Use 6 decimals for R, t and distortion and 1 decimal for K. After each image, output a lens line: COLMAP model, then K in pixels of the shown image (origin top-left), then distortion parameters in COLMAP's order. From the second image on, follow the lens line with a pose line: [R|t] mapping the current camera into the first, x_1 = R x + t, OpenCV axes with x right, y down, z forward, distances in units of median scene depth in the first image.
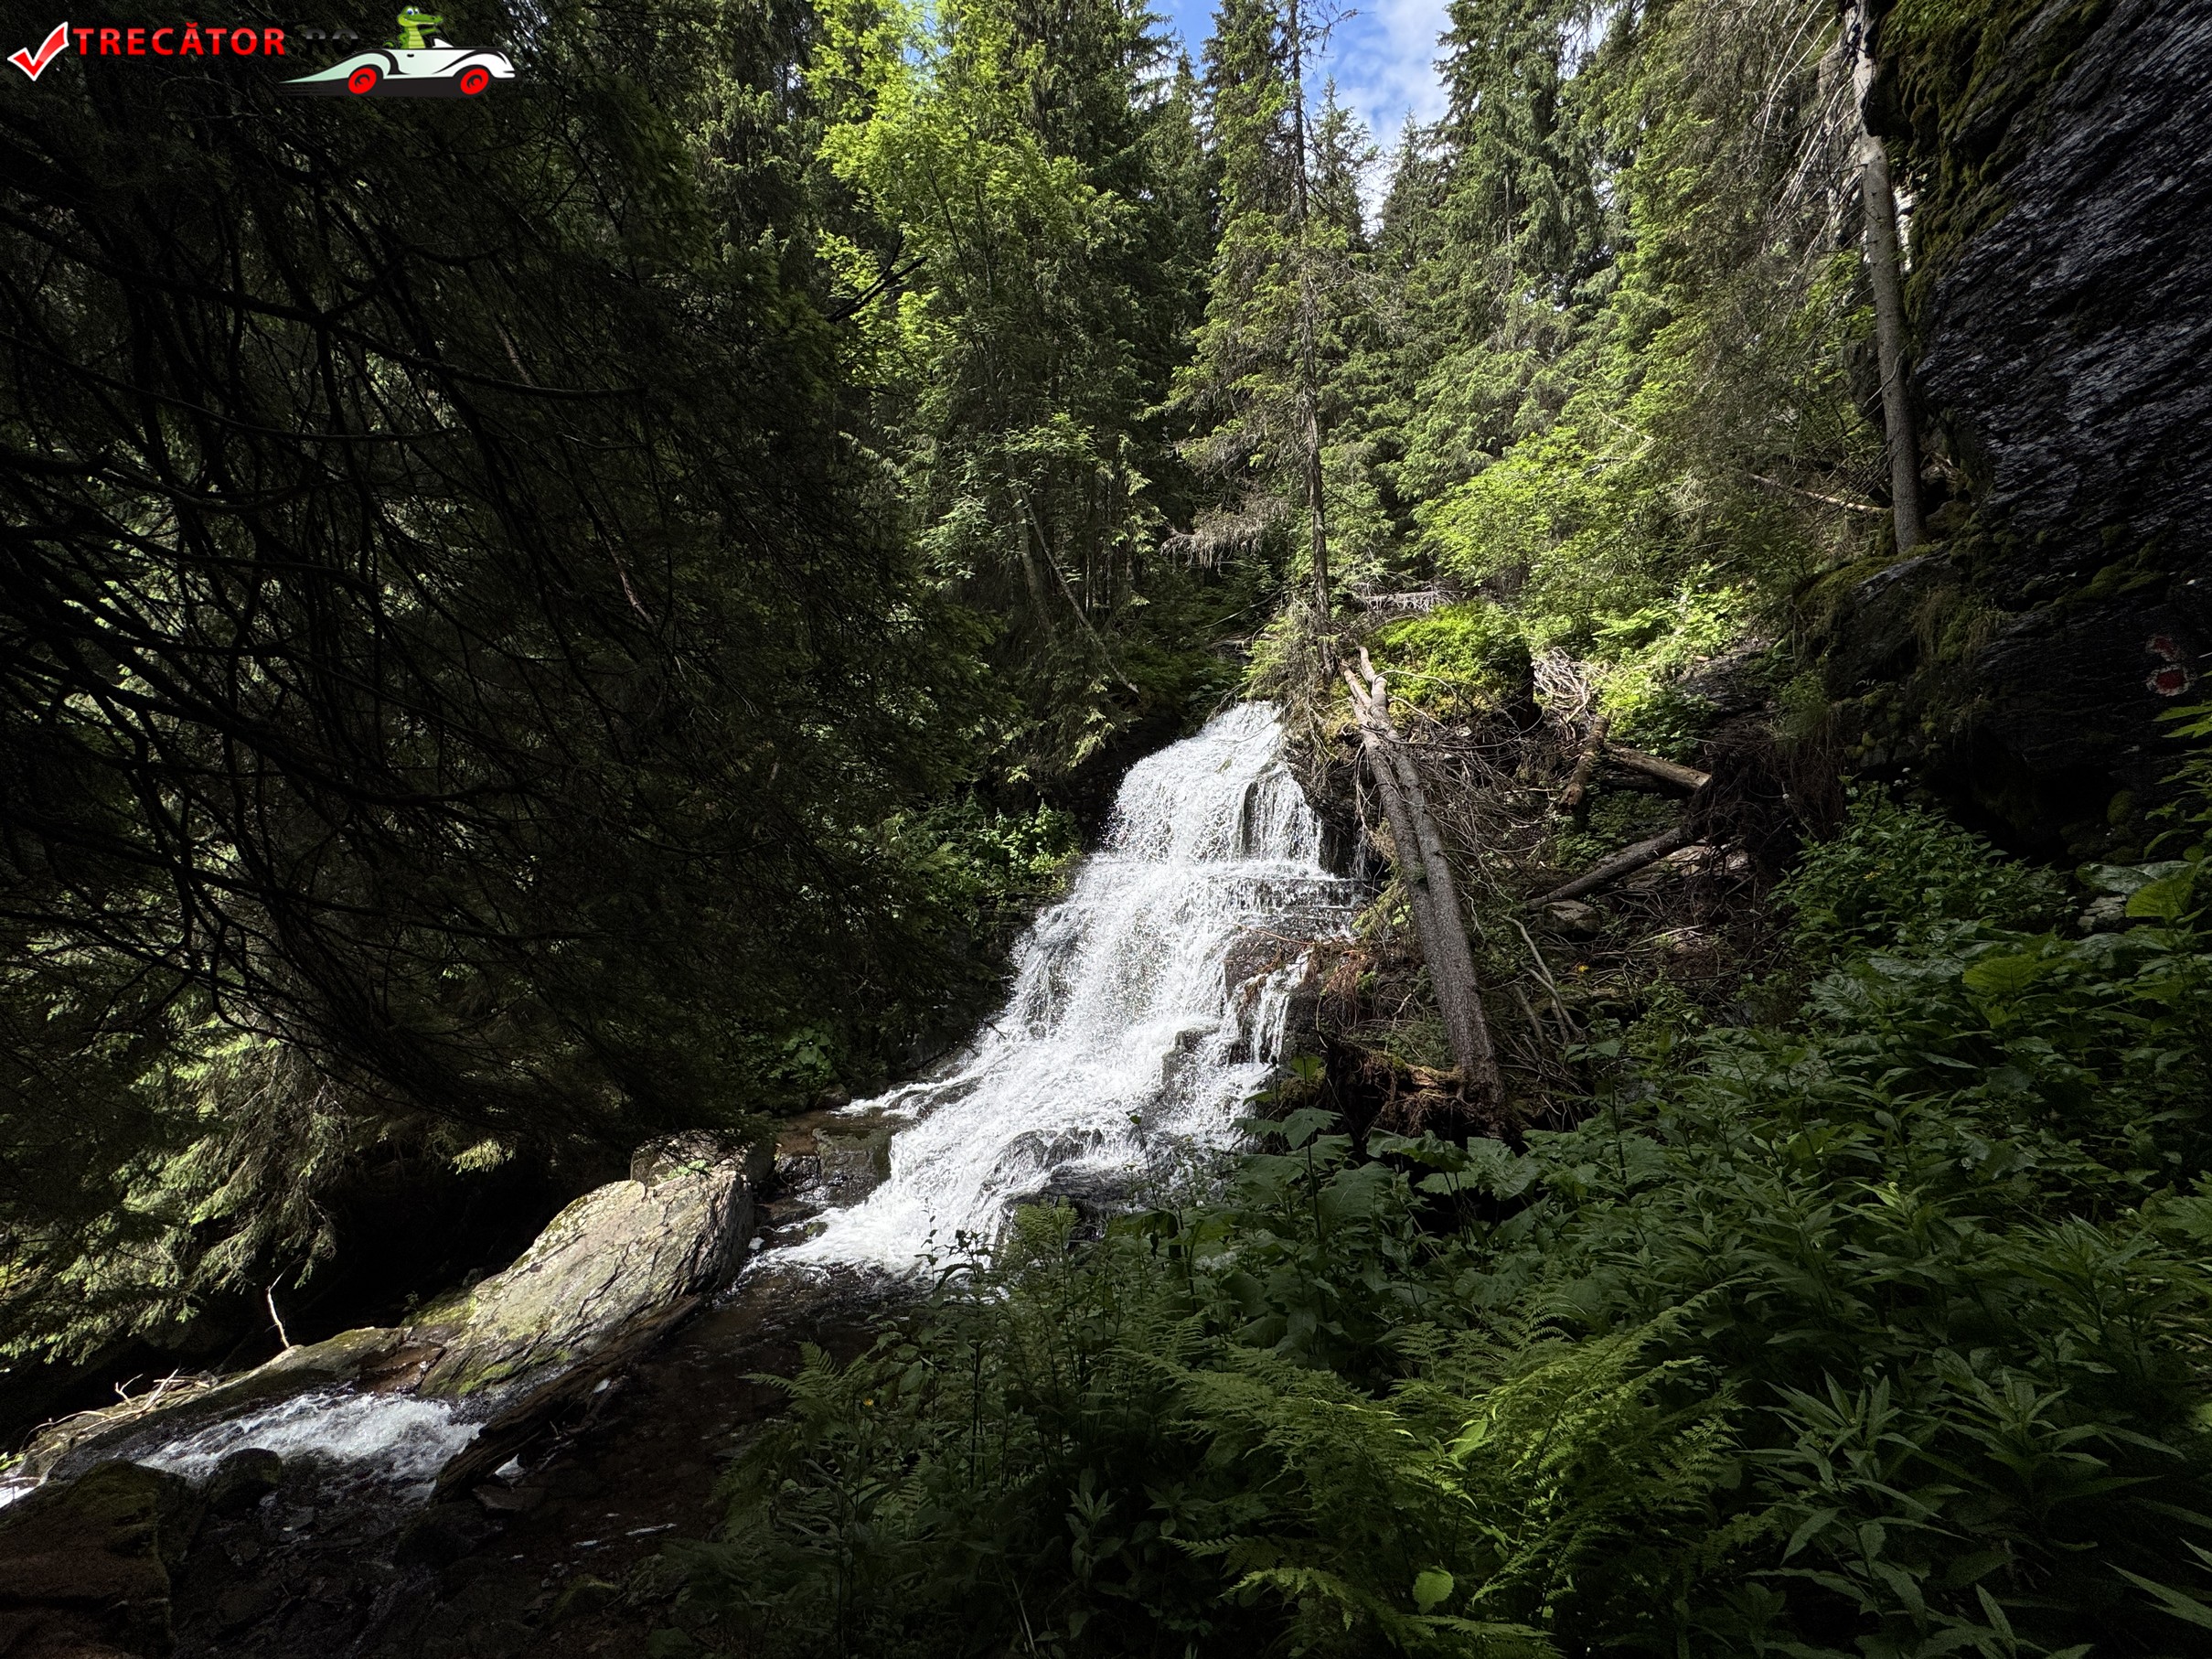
lens RADIAL K [[880.6, 0, 1104.5], [0, 880.6, 824.5], [0, 0, 1]] dist [-0.001772, 0.000312]
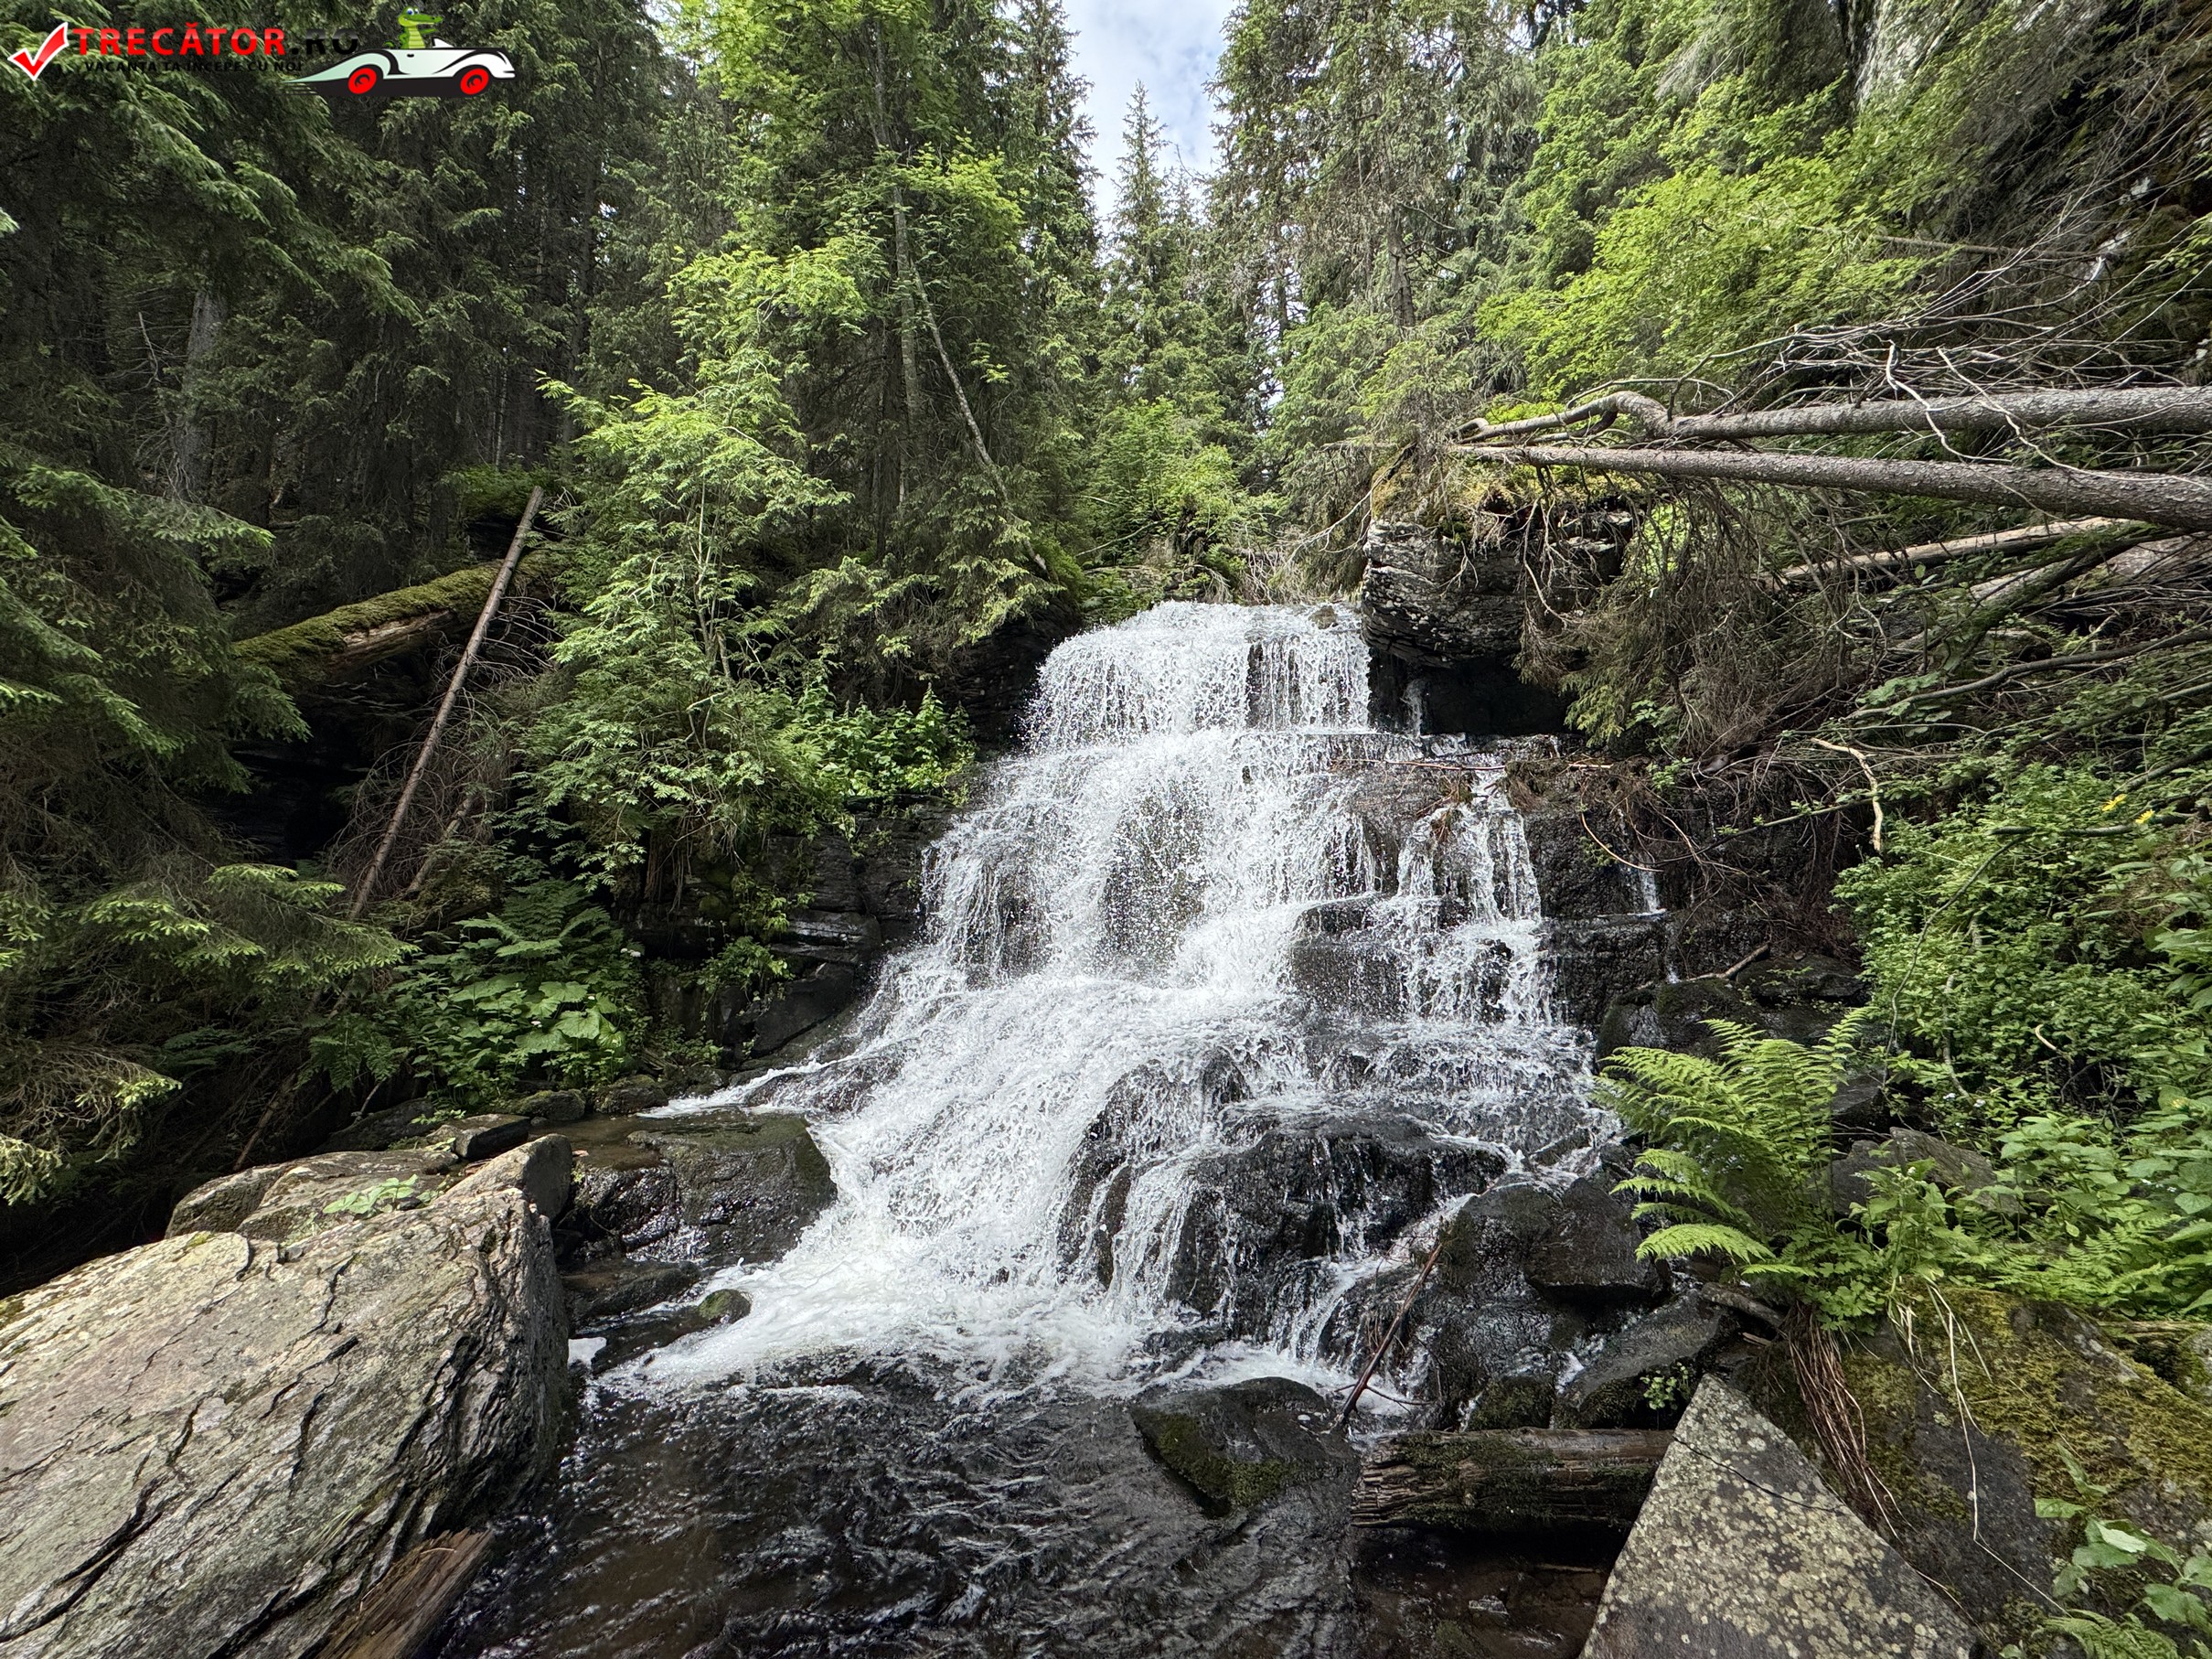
lens RADIAL K [[880.6, 0, 1104.5], [0, 880.6, 824.5], [0, 0, 1]] dist [-0.001772, 0.000312]
pose [[0.940703, 0.030858, 0.337825, -0.263545], [0.000080, 0.995834, -0.091186, 0.226566], [-0.339231, 0.085806, 0.936781, 0.438576]]
